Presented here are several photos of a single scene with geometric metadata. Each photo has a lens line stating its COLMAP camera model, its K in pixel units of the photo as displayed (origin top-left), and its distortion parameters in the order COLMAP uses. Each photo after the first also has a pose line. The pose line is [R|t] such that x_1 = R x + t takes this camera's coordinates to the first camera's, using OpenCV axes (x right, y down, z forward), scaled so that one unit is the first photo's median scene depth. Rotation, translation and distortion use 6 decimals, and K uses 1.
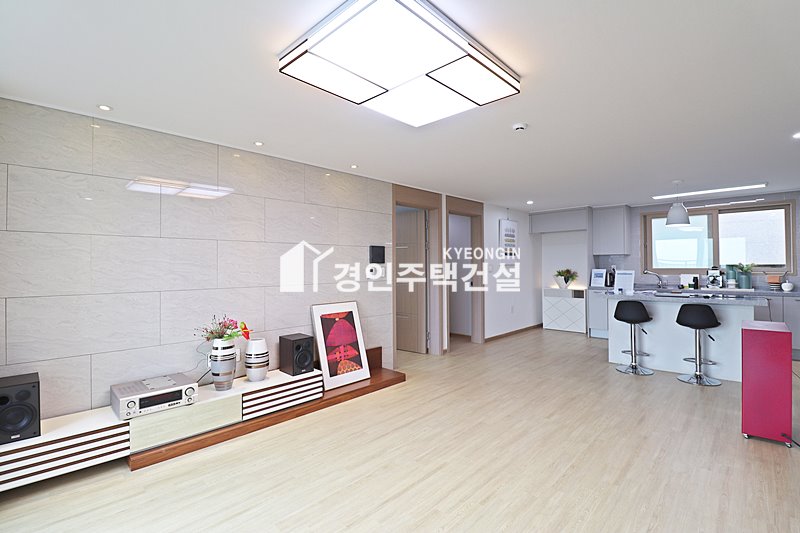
lens RADIAL K [[364.4, 0, 402.1], [0, 364.4, 264.0], [0, 0, 1]] dist [-0.017803, -0.000177]
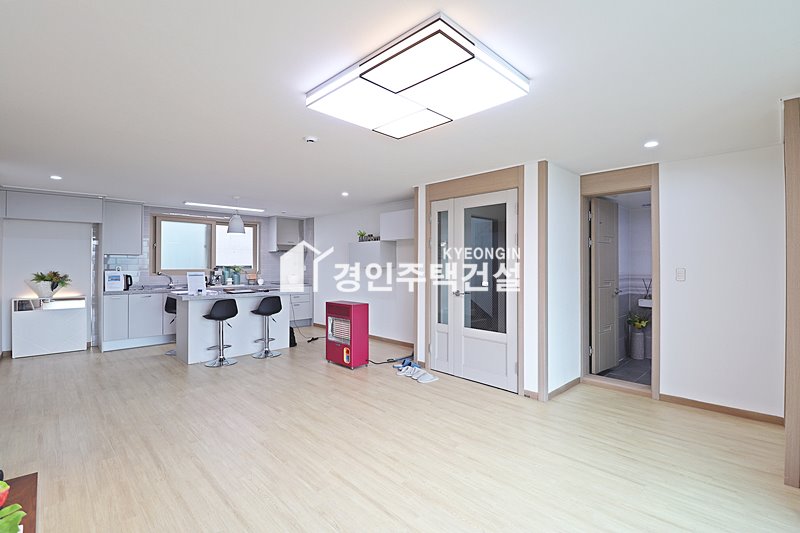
lens RADIAL K [[374.1, 0, 401.9], [0, 374.1, 263.0], [0, 0, 1]] dist [-0.029133, -0.000174]
pose [[0.020558, 0.009832, 0.999740, -0.555013], [-0.006308, 0.999933, -0.009704, -0.001109], [-0.999769, -0.006107, 0.020619, 0.505265]]
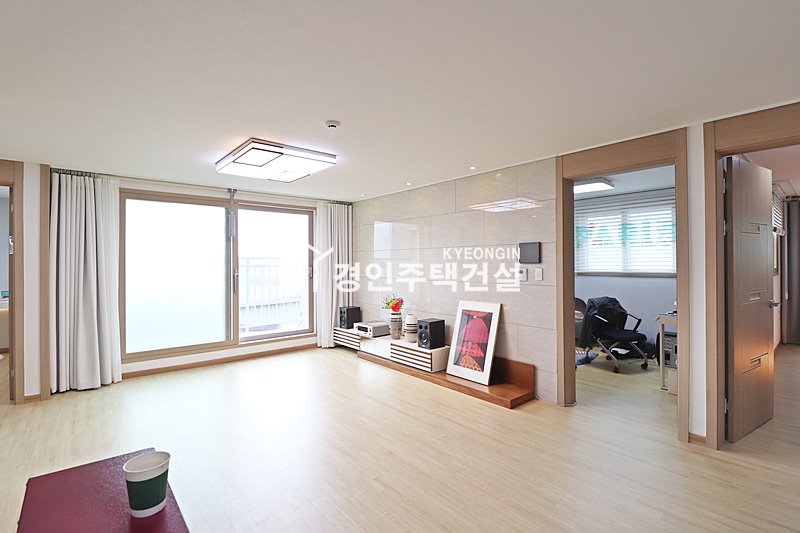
lens RADIAL K [[364.4, 0, 402.1], [0, 364.4, 264.0], [0, 0, 1]] dist [-0.017803, -0.000177]
pose [[-0.078909, 0.011854, -0.996811, 0.915042], [0.008274, 0.999903, 0.011236, -0.015176], [0.996848, -0.007361, -0.078999, 0.905880]]
